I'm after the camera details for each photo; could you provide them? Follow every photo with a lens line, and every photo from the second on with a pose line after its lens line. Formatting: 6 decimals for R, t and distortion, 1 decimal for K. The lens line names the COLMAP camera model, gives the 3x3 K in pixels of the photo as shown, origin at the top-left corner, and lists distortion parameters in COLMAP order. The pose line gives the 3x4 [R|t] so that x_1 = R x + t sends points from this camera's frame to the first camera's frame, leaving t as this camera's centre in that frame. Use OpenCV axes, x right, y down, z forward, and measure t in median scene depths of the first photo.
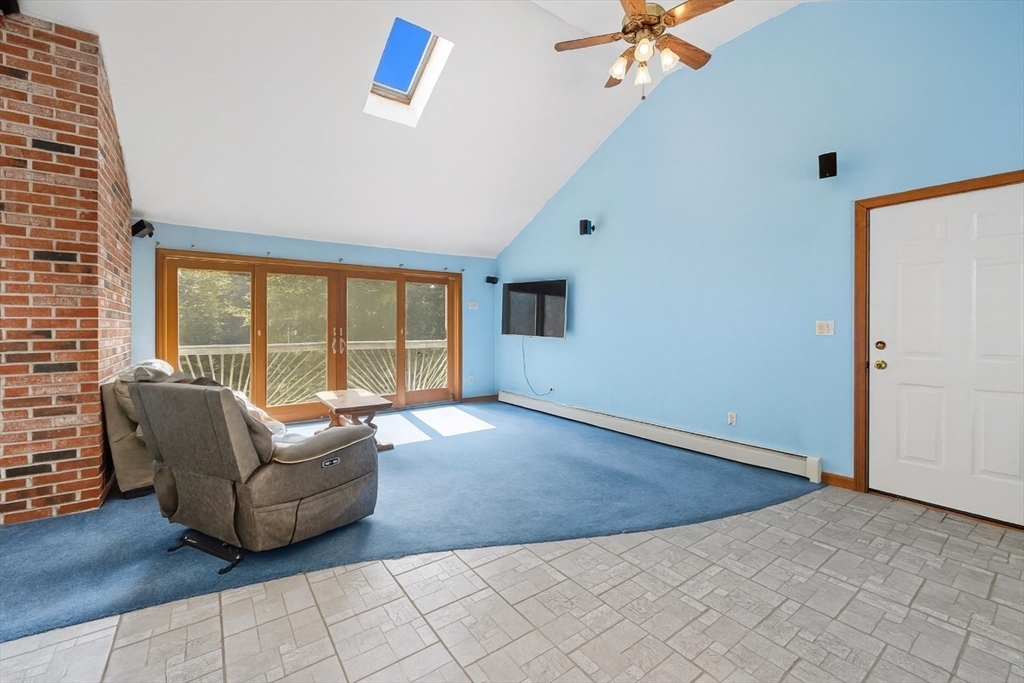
lens RADIAL K [[424.1, 0, 513.8], [0, 424.1, 329.0], [0, 0, 1]] dist [0.001185, 0.000079]
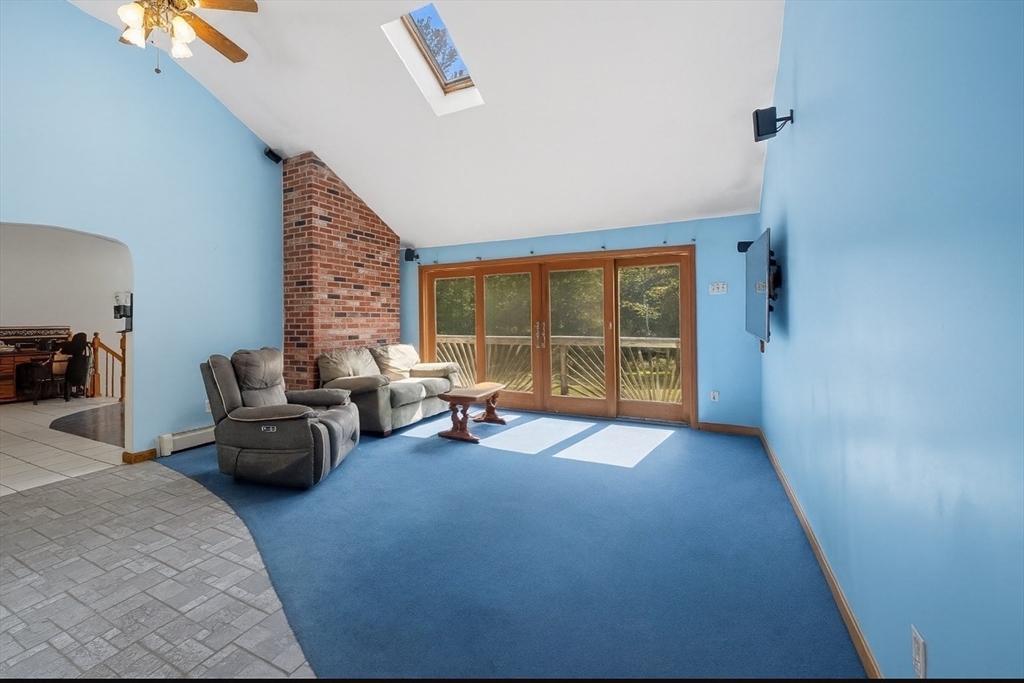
lens RADIAL K [[436.9, 0, 468.3], [0, 436.9, 315.9], [0, 0, 1]] dist [0.028455, -0.015620]
pose [[0.419480, -0.009067, -0.907719, 0.877265], [0.000169, 0.999951, -0.009911, -0.014150], [0.907764, 0.004004, 0.419461, 0.830049]]
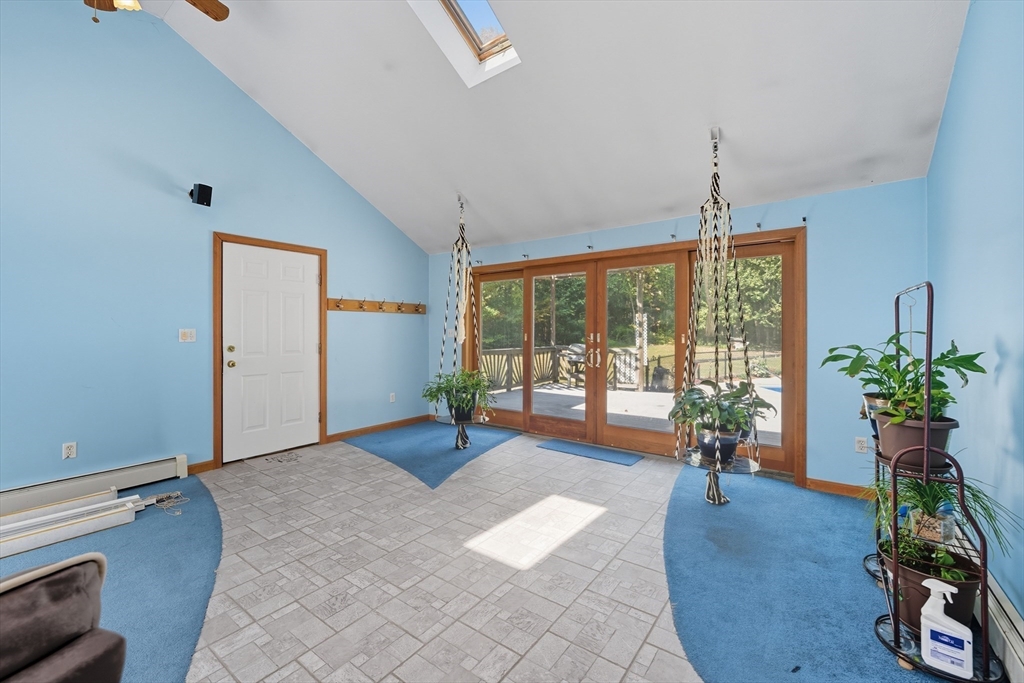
lens RADIAL K [[424.1, 0, 513.8], [0, 424.1, 329.0], [0, 0, 1]] dist [0.001185, 0.000079]
pose [[-0.308807, 0.011925, 0.951050, -0.665515], [0.009371, 0.999911, -0.009495, -0.001227], [-0.951079, 0.005980, -0.308891, 0.598279]]
